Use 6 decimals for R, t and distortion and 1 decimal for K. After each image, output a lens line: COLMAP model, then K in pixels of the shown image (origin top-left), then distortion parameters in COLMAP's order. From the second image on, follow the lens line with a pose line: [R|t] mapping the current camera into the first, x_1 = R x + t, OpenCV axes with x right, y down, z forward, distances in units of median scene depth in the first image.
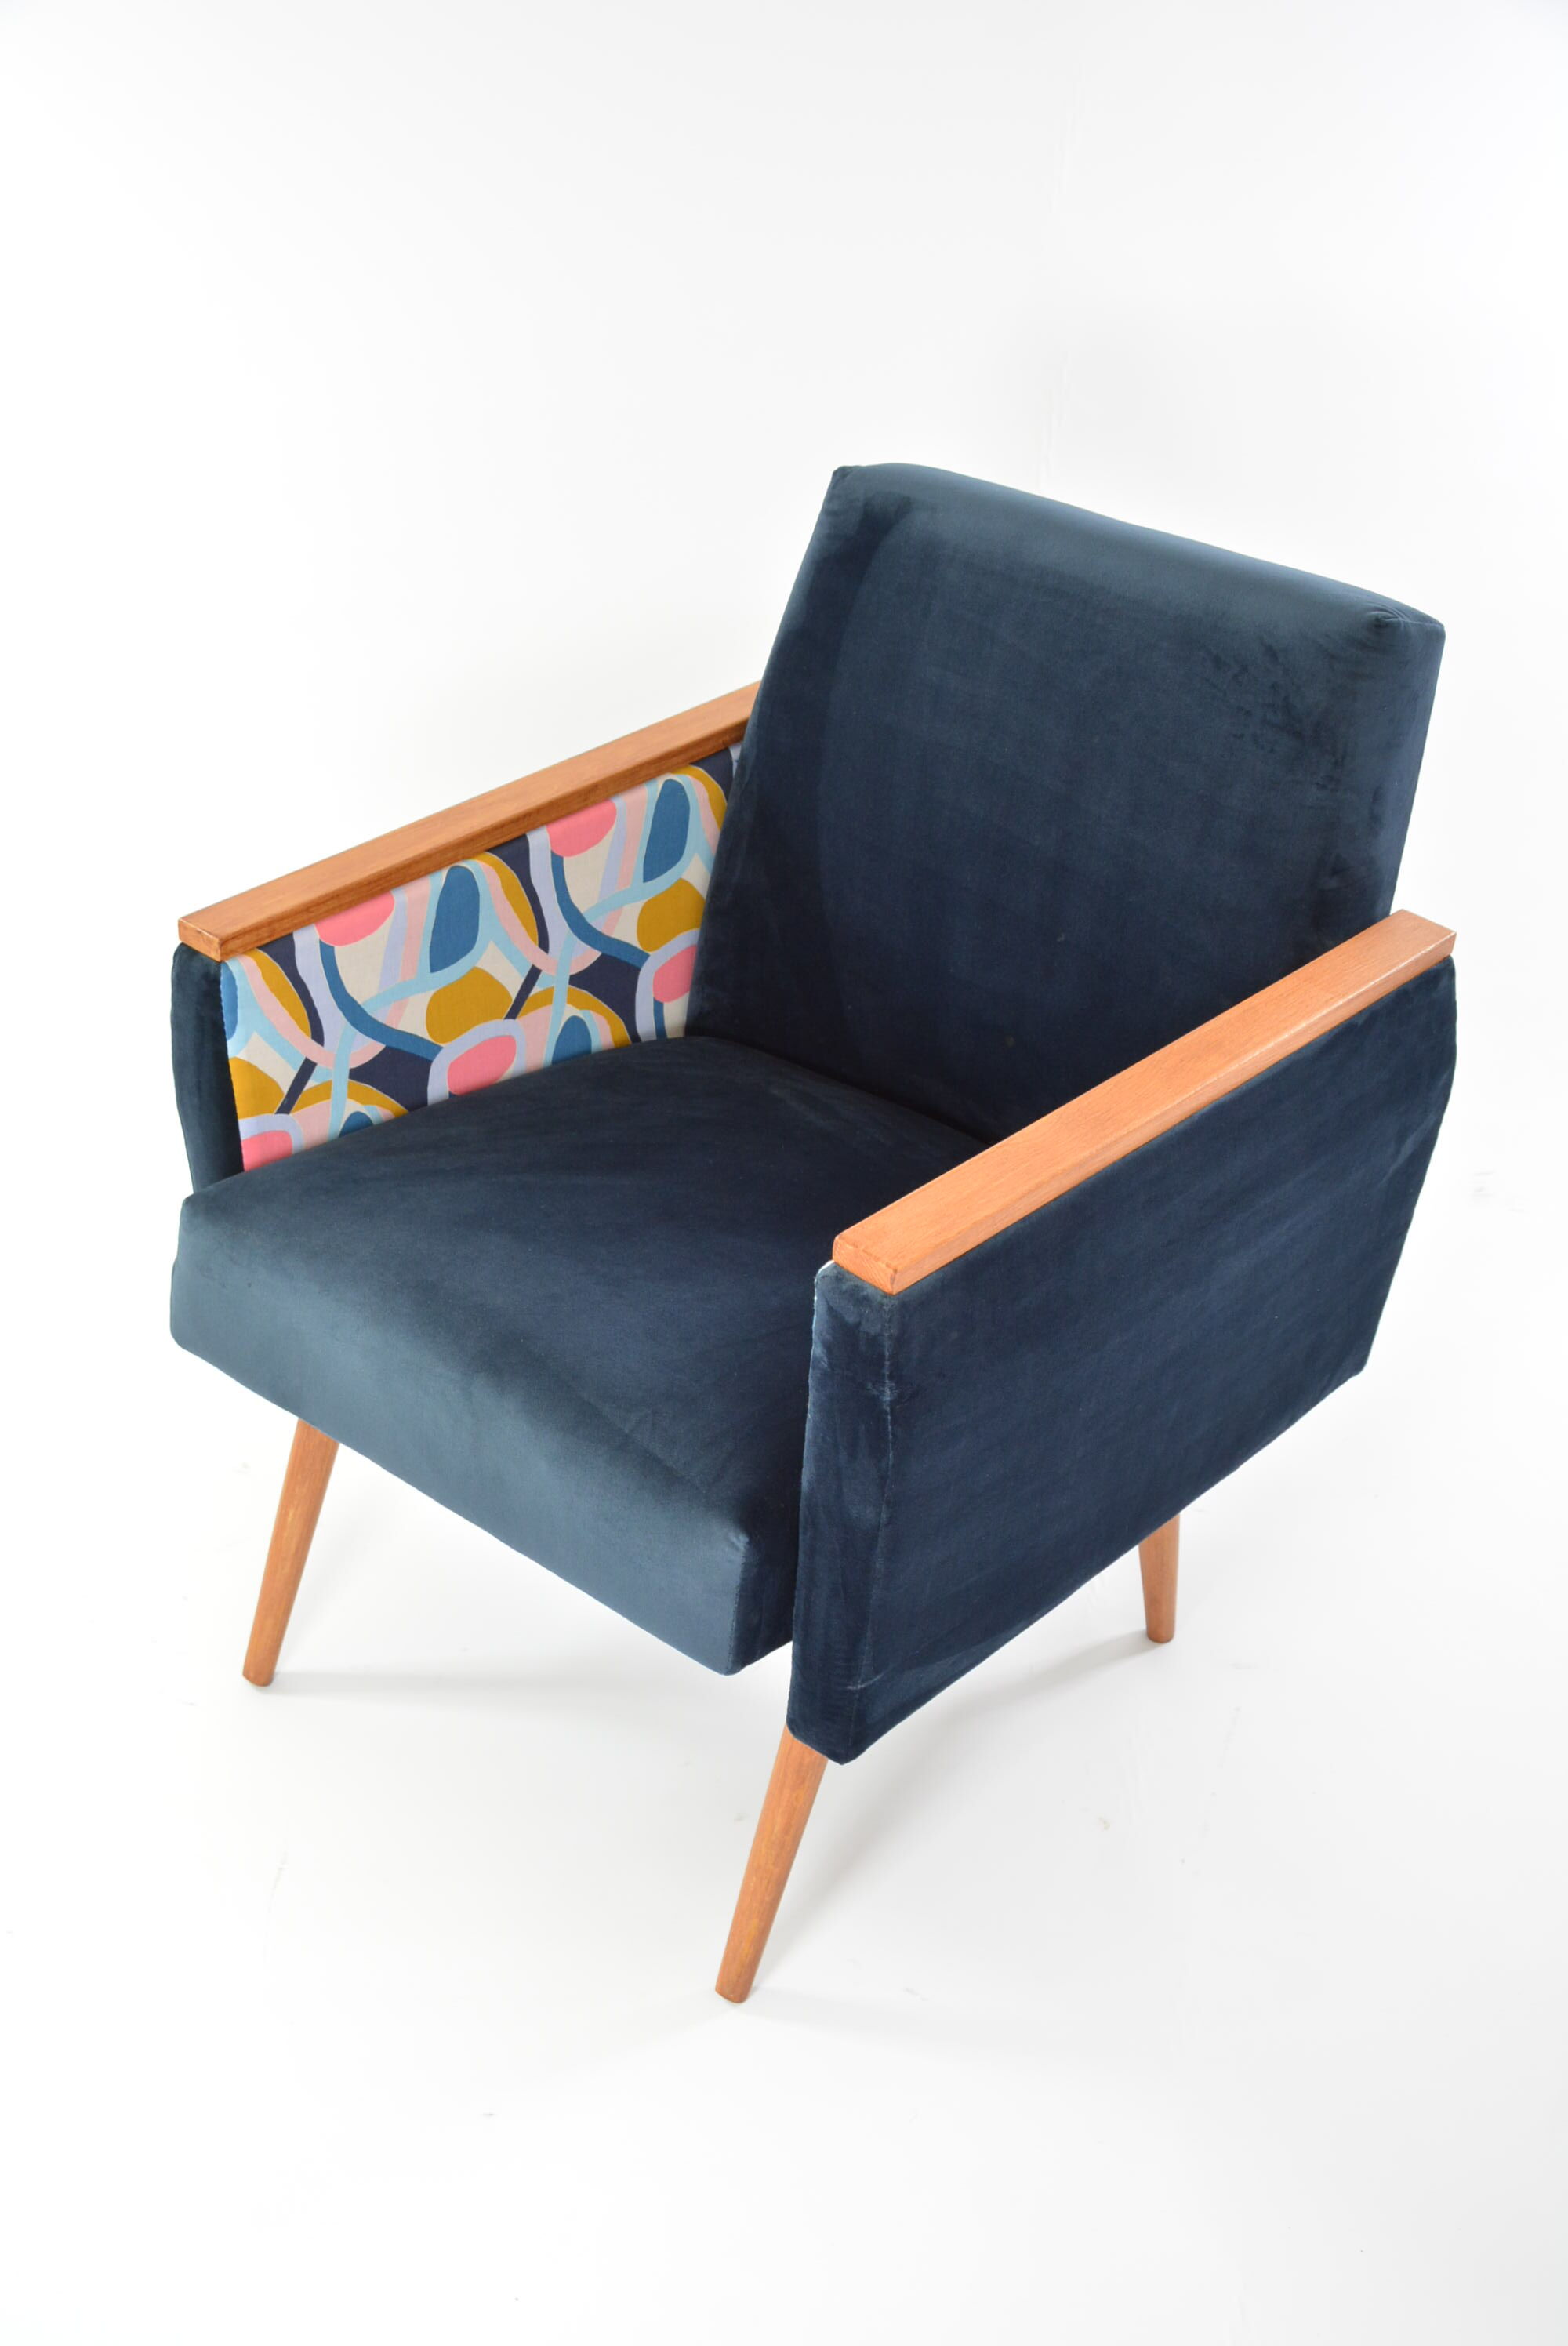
lens RADIAL K [[3017.6, 0, 784.0], [0, 3017.6, 1173.0], [0, 0, 1]] dist [-0.104326, -0.003579]
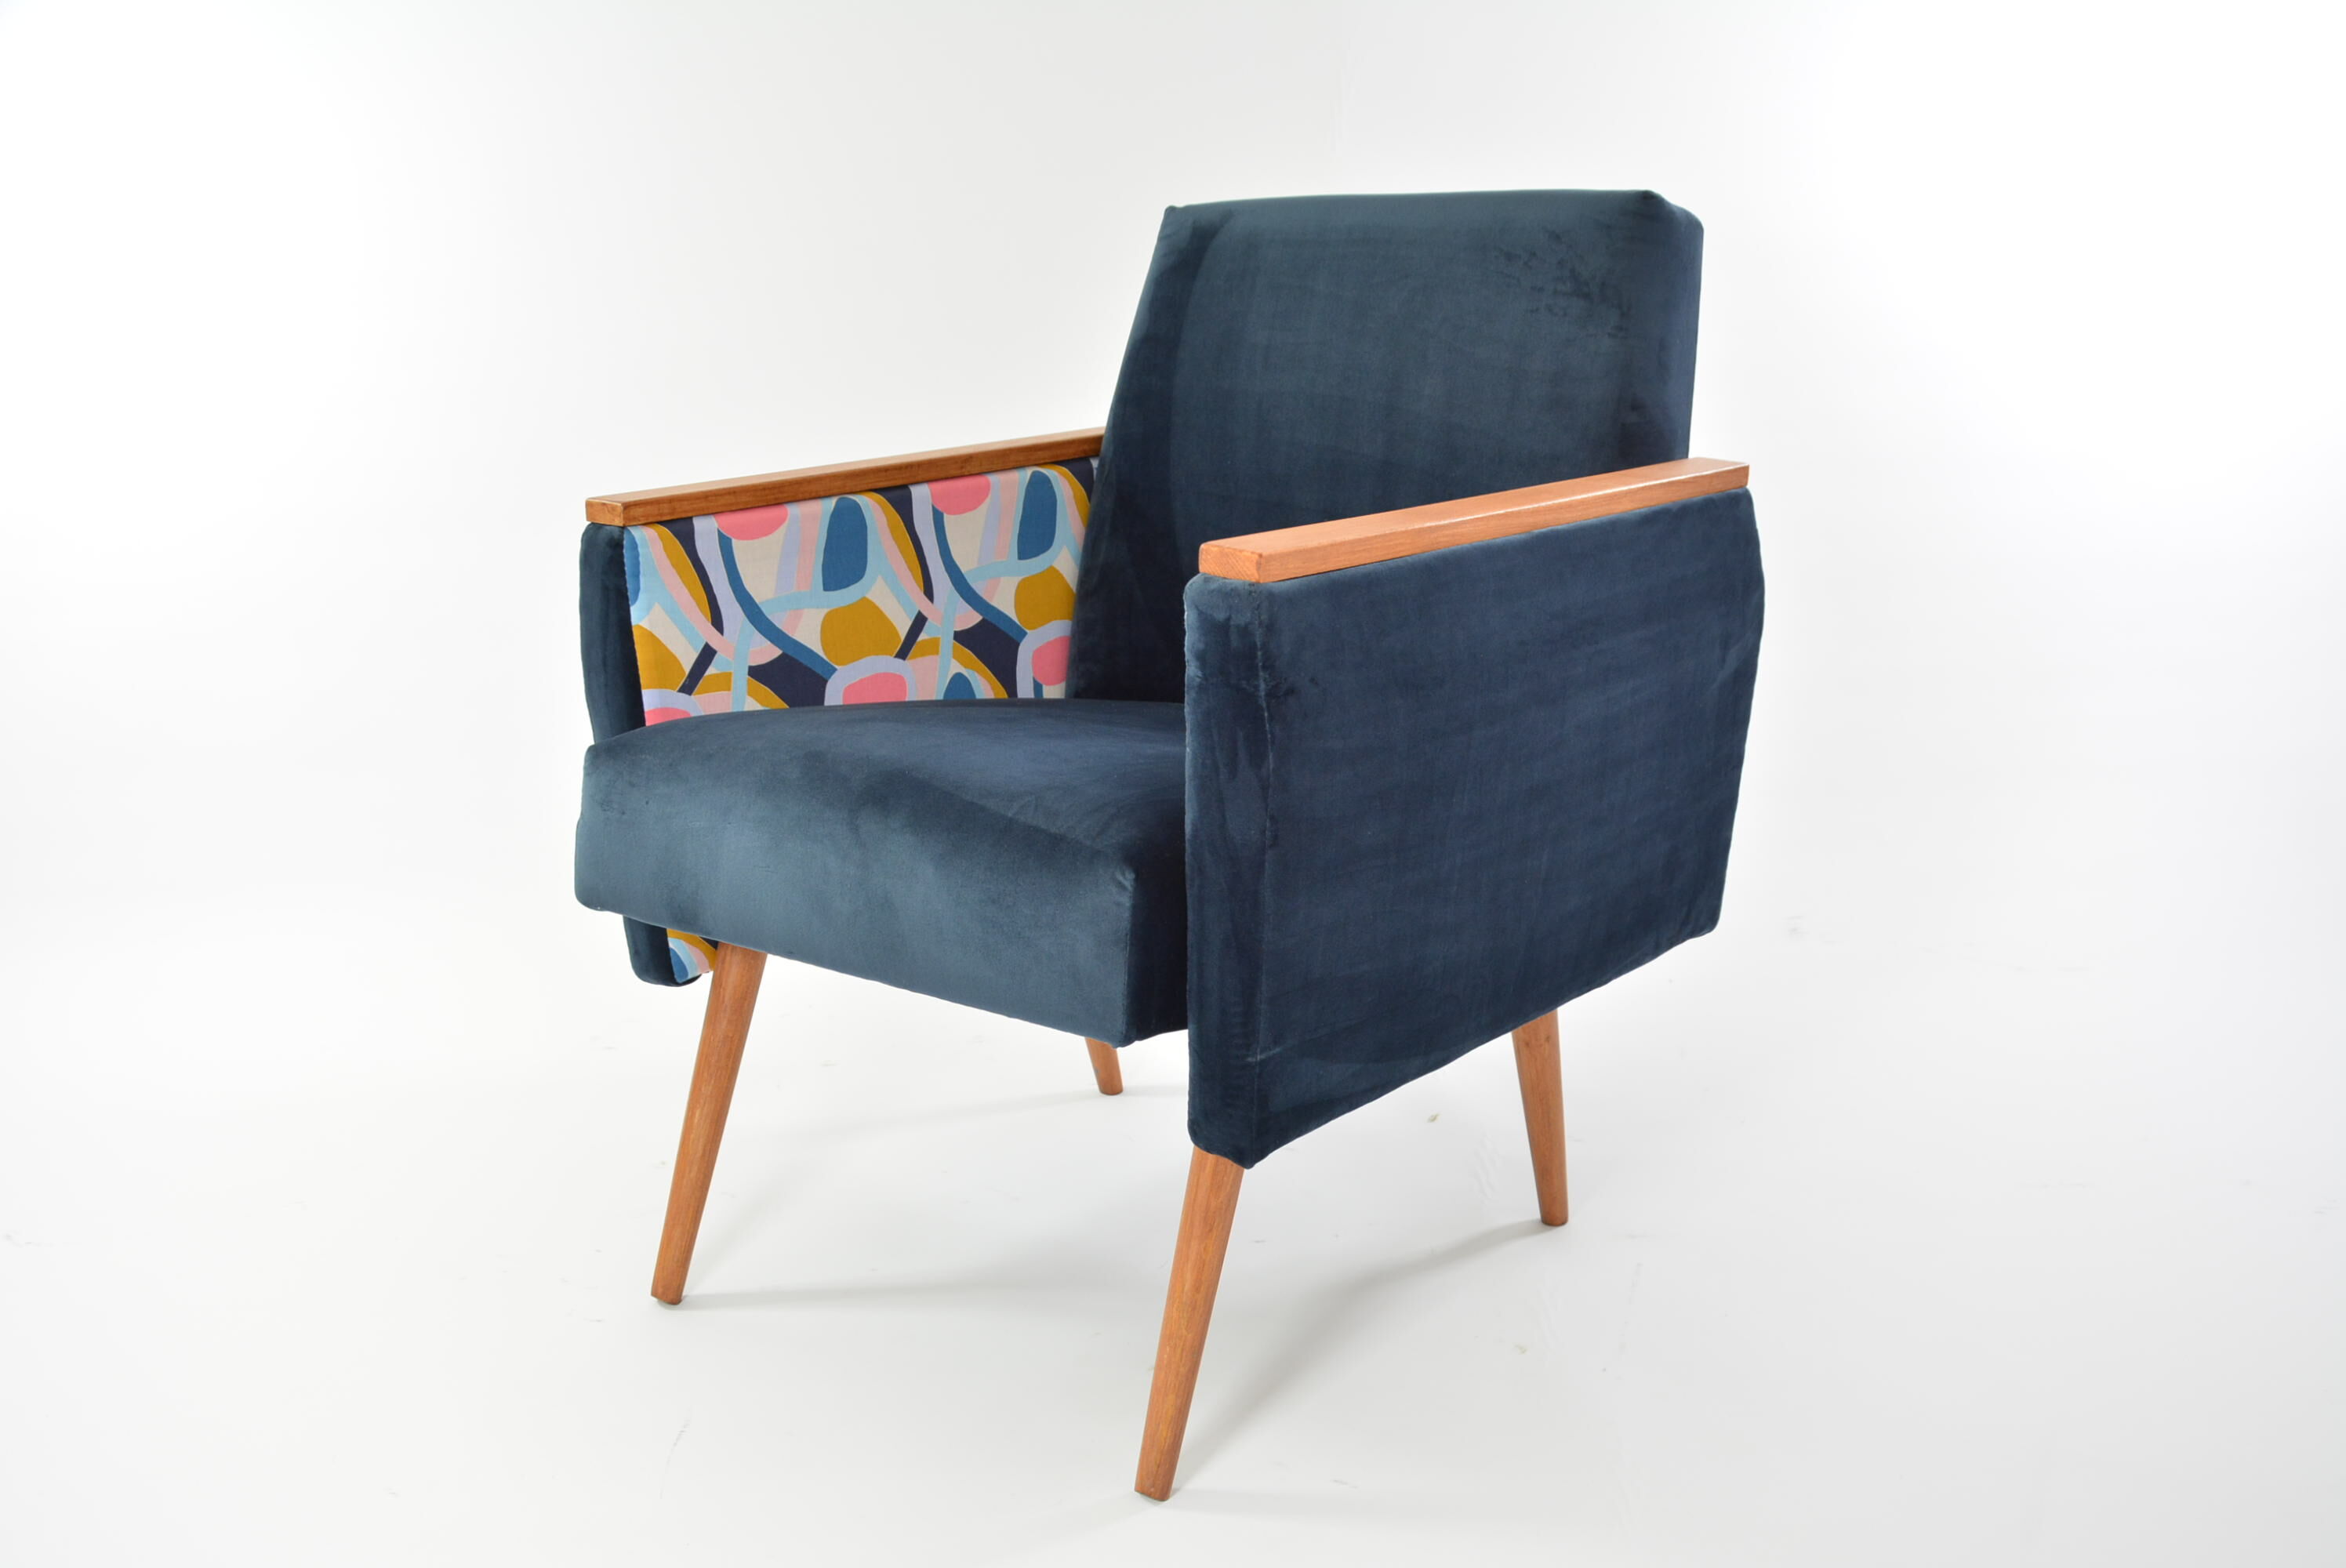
lens RADIAL K [[2391.5, 0, 1245.2], [0, 2391.5, 785.7], [0, 0, 1]] dist [-0.084320, 0.000873]
pose [[0.997187, -0.061690, 0.042578, -0.006299], [0.072016, 0.946049, -0.315920, 0.297826], [-0.020791, 0.318098, 0.947830, 0.209262]]
